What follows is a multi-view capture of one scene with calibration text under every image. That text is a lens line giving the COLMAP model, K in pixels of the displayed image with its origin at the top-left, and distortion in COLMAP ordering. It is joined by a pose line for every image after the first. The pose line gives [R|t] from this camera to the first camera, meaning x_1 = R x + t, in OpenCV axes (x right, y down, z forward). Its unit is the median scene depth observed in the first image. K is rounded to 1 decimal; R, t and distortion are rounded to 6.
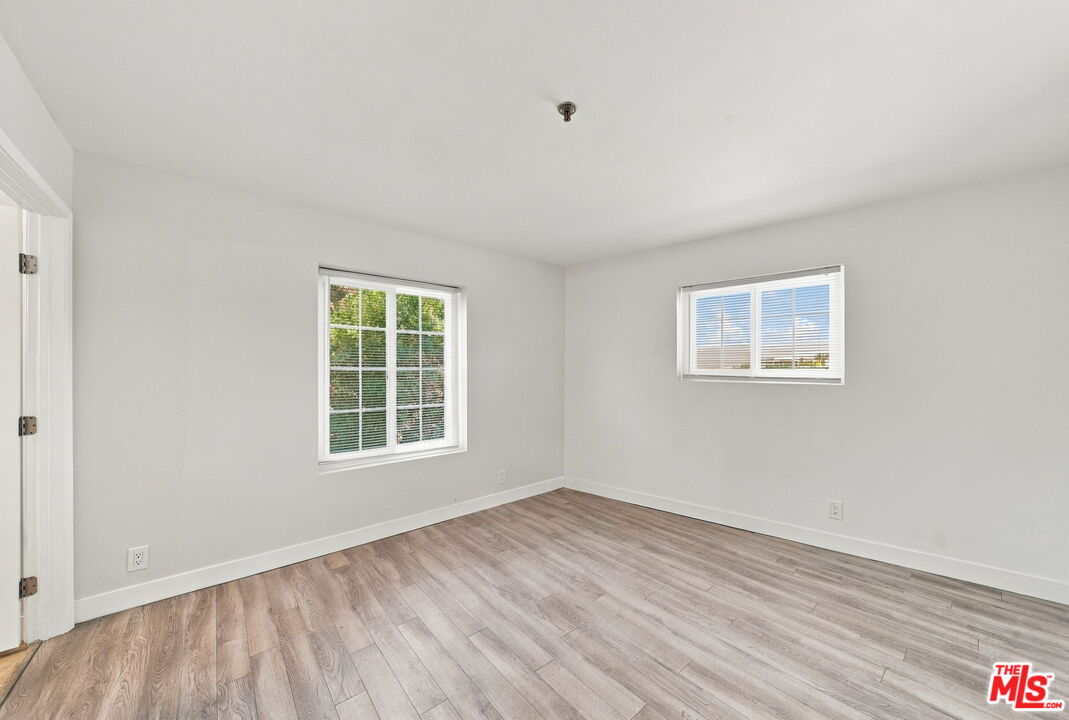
lens RADIAL K [[391.5, 0, 532.8], [0, 391.5, 364.0], [0, 0, 1]] dist [-0.014528, -0.000687]
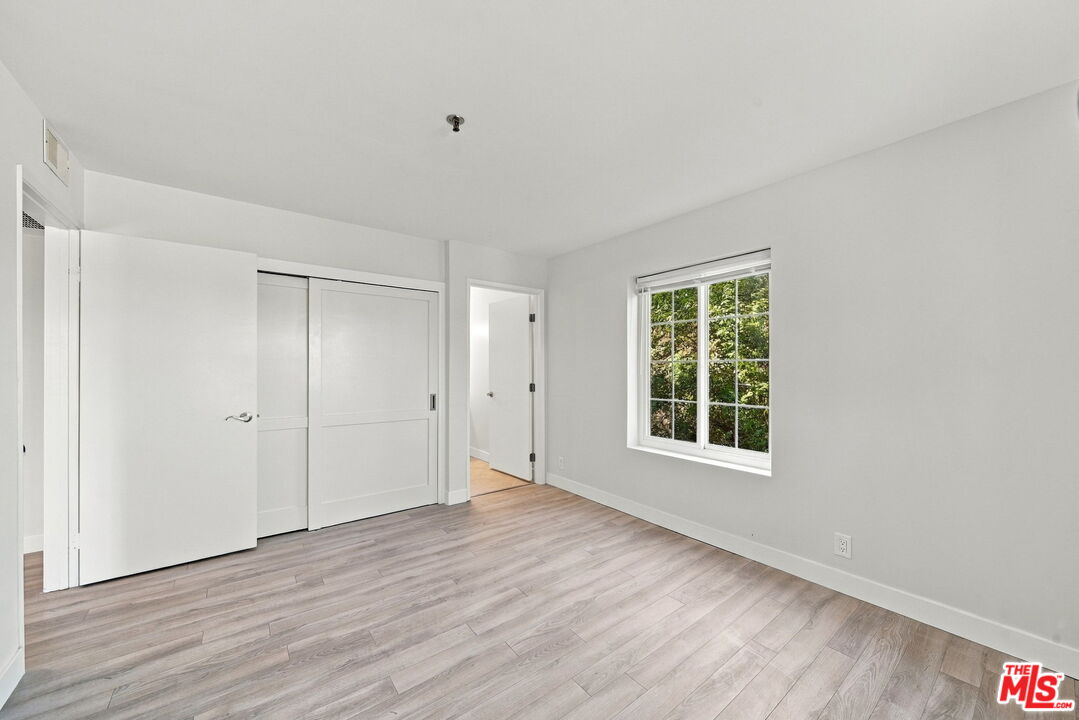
lens RADIAL K [[387.0, 0, 537.8], [0, 387.0, 364.6], [0, 0, 1]] dist [-0.010823, 0.001413]
pose [[-0.042398, 0.002115, -0.999099, 0.849494], [0.013188, 0.999912, 0.001557, 0.016562], [0.999014, -0.013110, -0.042422, 0.943436]]
